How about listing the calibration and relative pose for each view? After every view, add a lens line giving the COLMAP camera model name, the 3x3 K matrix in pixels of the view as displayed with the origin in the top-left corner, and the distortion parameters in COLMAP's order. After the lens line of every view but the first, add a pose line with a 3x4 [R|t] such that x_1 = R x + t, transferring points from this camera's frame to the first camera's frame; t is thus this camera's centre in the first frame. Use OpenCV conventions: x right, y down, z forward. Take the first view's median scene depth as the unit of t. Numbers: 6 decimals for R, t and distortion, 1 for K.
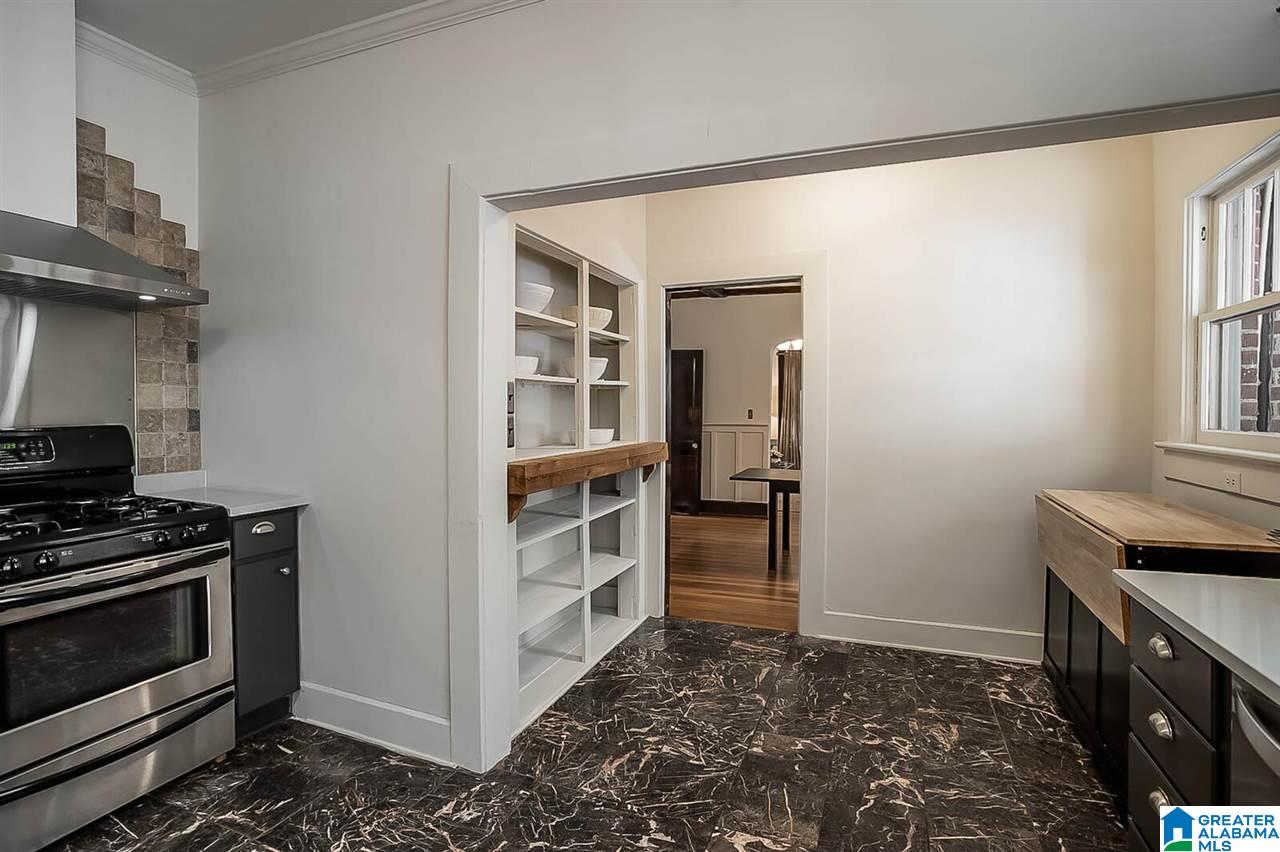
lens RADIAL K [[626.7, 0, 666.8], [0, 626.7, 424.7], [0, 0, 1]] dist [-0.059033, 0.016190]
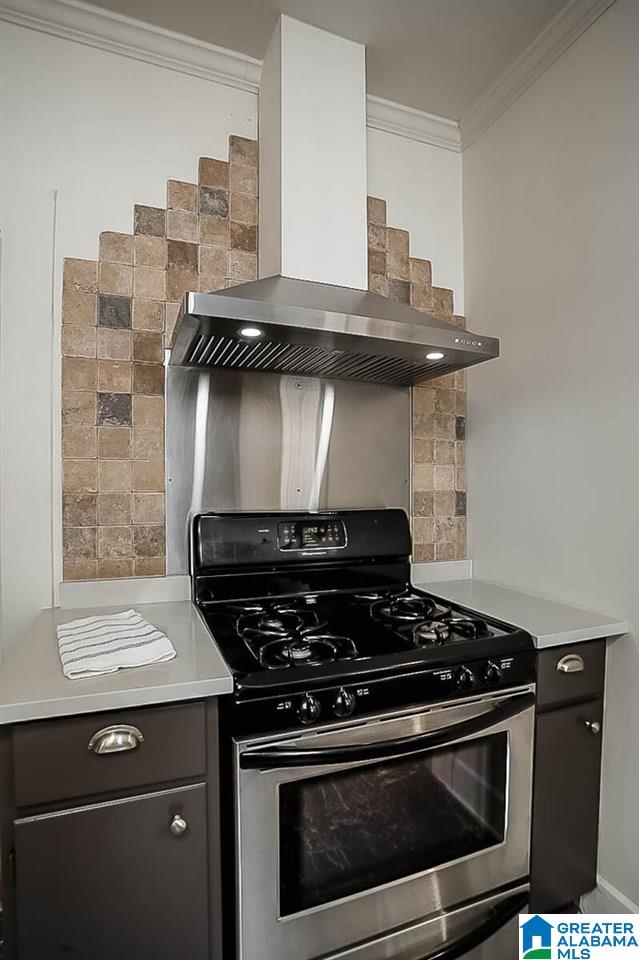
lens RADIAL K [[470.1, 0, 319.3], [0, 470.1, 493.3], [0, 0, 1]] dist [-0.059033, 0.016190]
pose [[0.673776, 0.005590, -0.738915, -0.442087], [-0.015331, 0.999862, -0.006415, -0.016104], [0.738777, 0.015651, 0.673768, 0.410524]]
